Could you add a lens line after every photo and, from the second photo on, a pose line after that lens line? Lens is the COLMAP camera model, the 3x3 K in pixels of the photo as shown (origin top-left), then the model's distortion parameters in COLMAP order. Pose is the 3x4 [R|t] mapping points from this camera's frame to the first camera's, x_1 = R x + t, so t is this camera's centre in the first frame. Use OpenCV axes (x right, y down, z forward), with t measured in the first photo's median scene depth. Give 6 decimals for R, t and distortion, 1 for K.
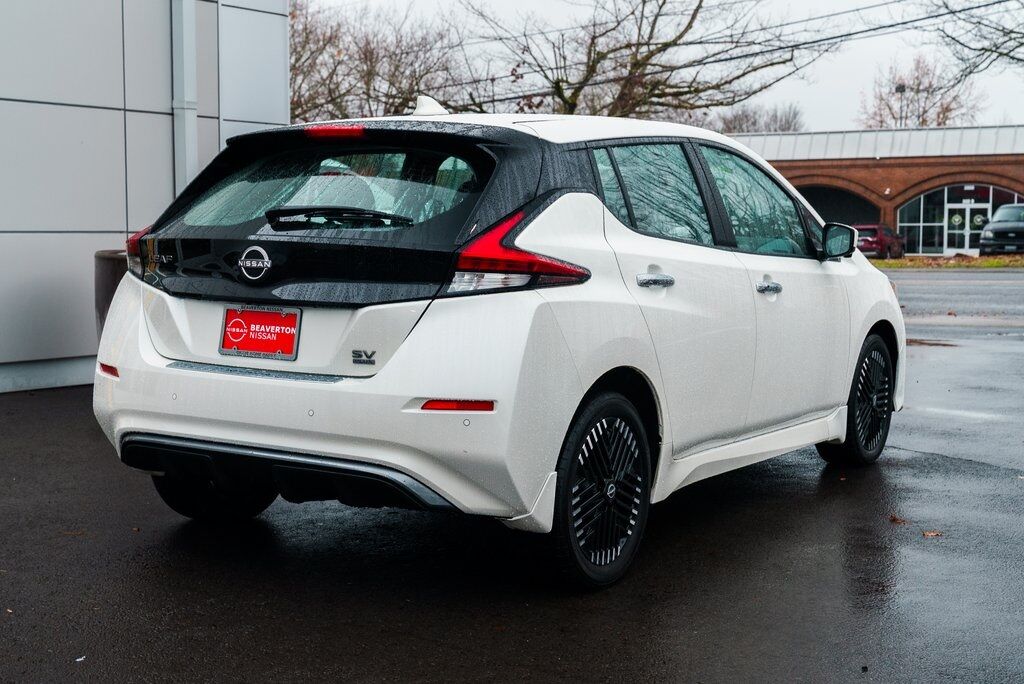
lens RADIAL K [[1406.1, 0, 516.7], [0, 1406.1, 337.9], [0, 0, 1]] dist [0.023970, 0.000000]
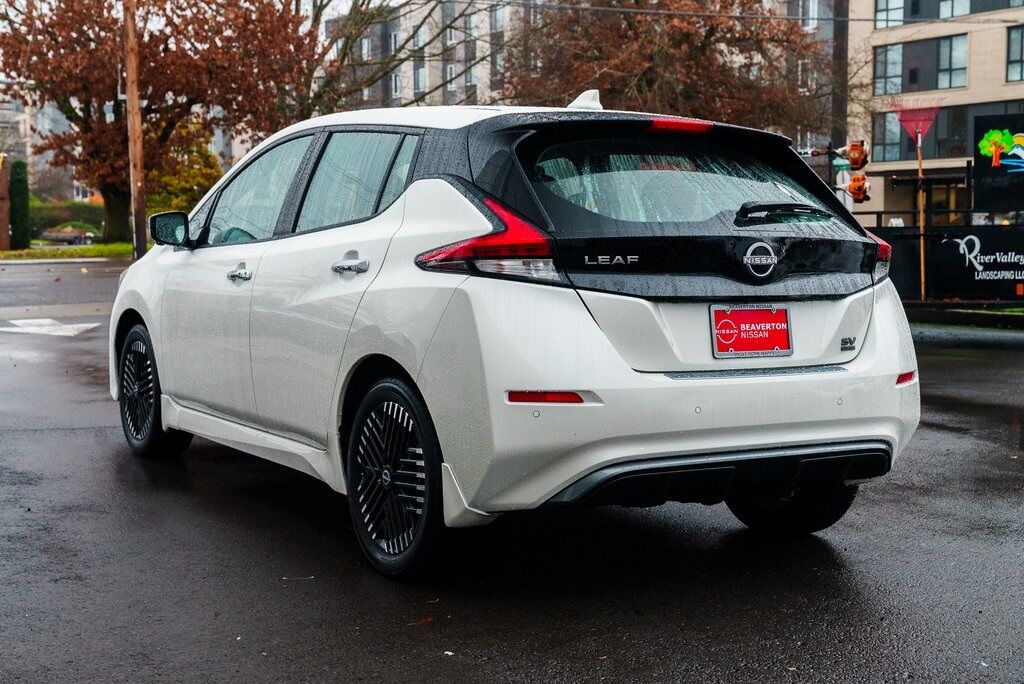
lens RADIAL K [[1353.8, 0, 449.9], [0, 1353.8, 349.3], [0, 0, 1]] dist [0.069771, 0.000000]
pose [[0.486875, -0.082899, 0.869529, -1.081529], [0.072578, 0.995883, 0.054307, -0.056528], [-0.870451, 0.036668, 0.490887, 0.709090]]
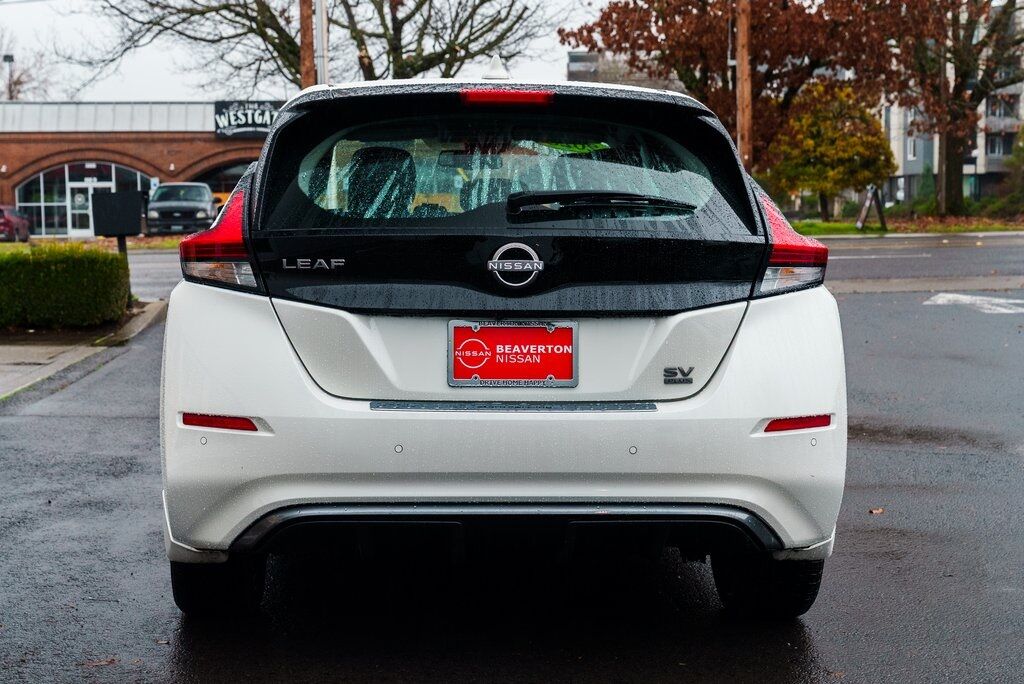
lens RADIAL K [[1485.0, 0, 474.4], [0, 1485.0, 340.1], [0, 0, 1]] dist [0.021913, 0.000000]
pose [[0.829030, -0.060794, 0.555890, -0.642548], [0.054789, 0.998121, 0.027448, -0.034737], [-0.556514, 0.007702, 0.830803, 0.327406]]
